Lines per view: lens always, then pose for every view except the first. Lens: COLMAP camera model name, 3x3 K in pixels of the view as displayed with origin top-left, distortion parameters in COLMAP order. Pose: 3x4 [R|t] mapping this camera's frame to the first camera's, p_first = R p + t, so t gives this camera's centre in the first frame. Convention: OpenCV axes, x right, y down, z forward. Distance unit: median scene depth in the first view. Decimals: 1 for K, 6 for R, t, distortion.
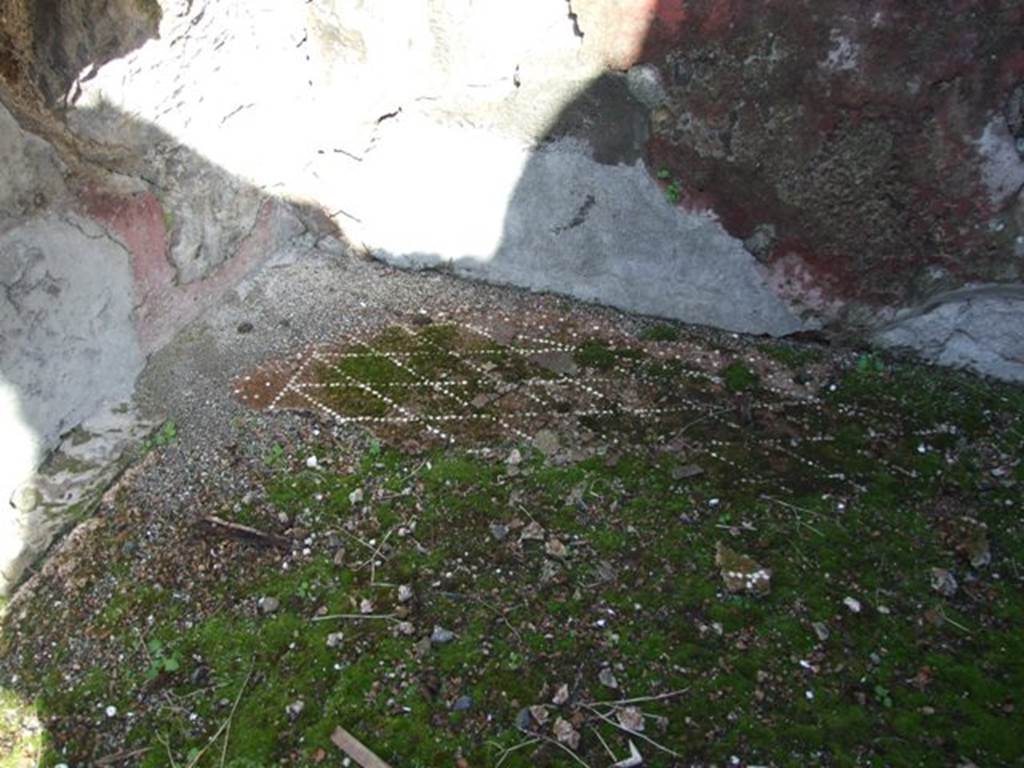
lens RADIAL K [[841.9, 0, 515.1], [0, 841.9, 379.9], [0, 0, 1]] dist [-0.047602, 0.020851]
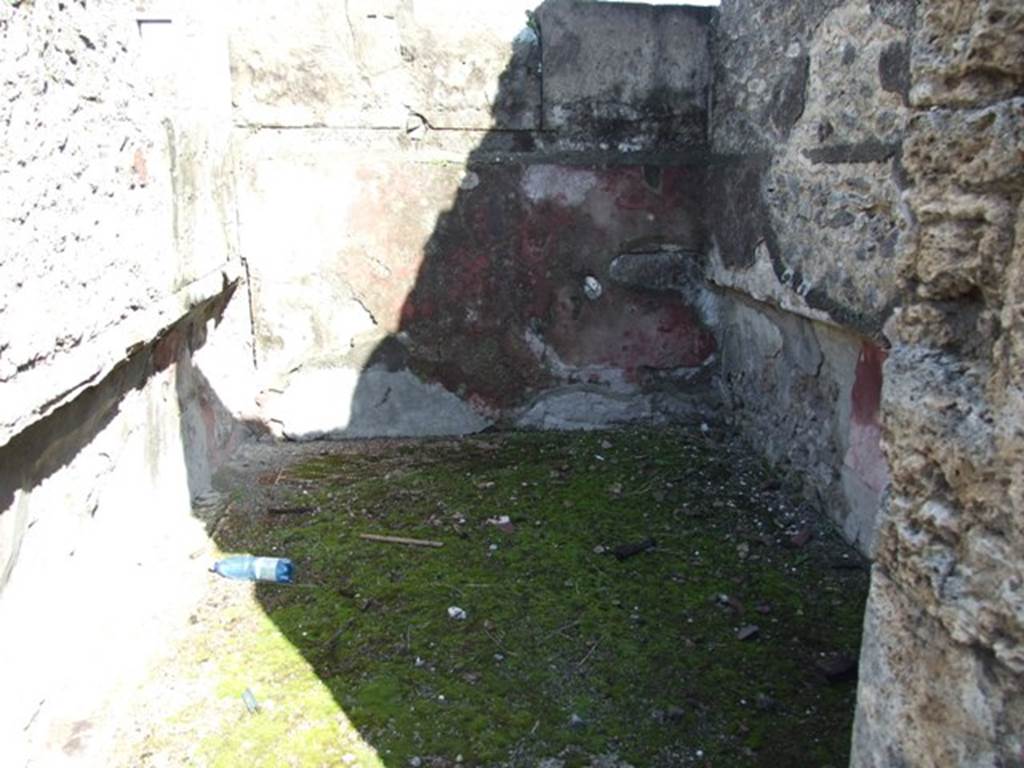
lens RADIAL K [[841.9, 0, 510.5], [0, 841.9, 385.7], [0, 0, 1]] dist [-0.047602, 0.020851]
pose [[0.923048, -0.138765, 0.358786, -0.453372], [0.273259, 0.892986, -0.357639, 0.734561], [-0.270763, 0.428159, 0.862188, -1.167413]]
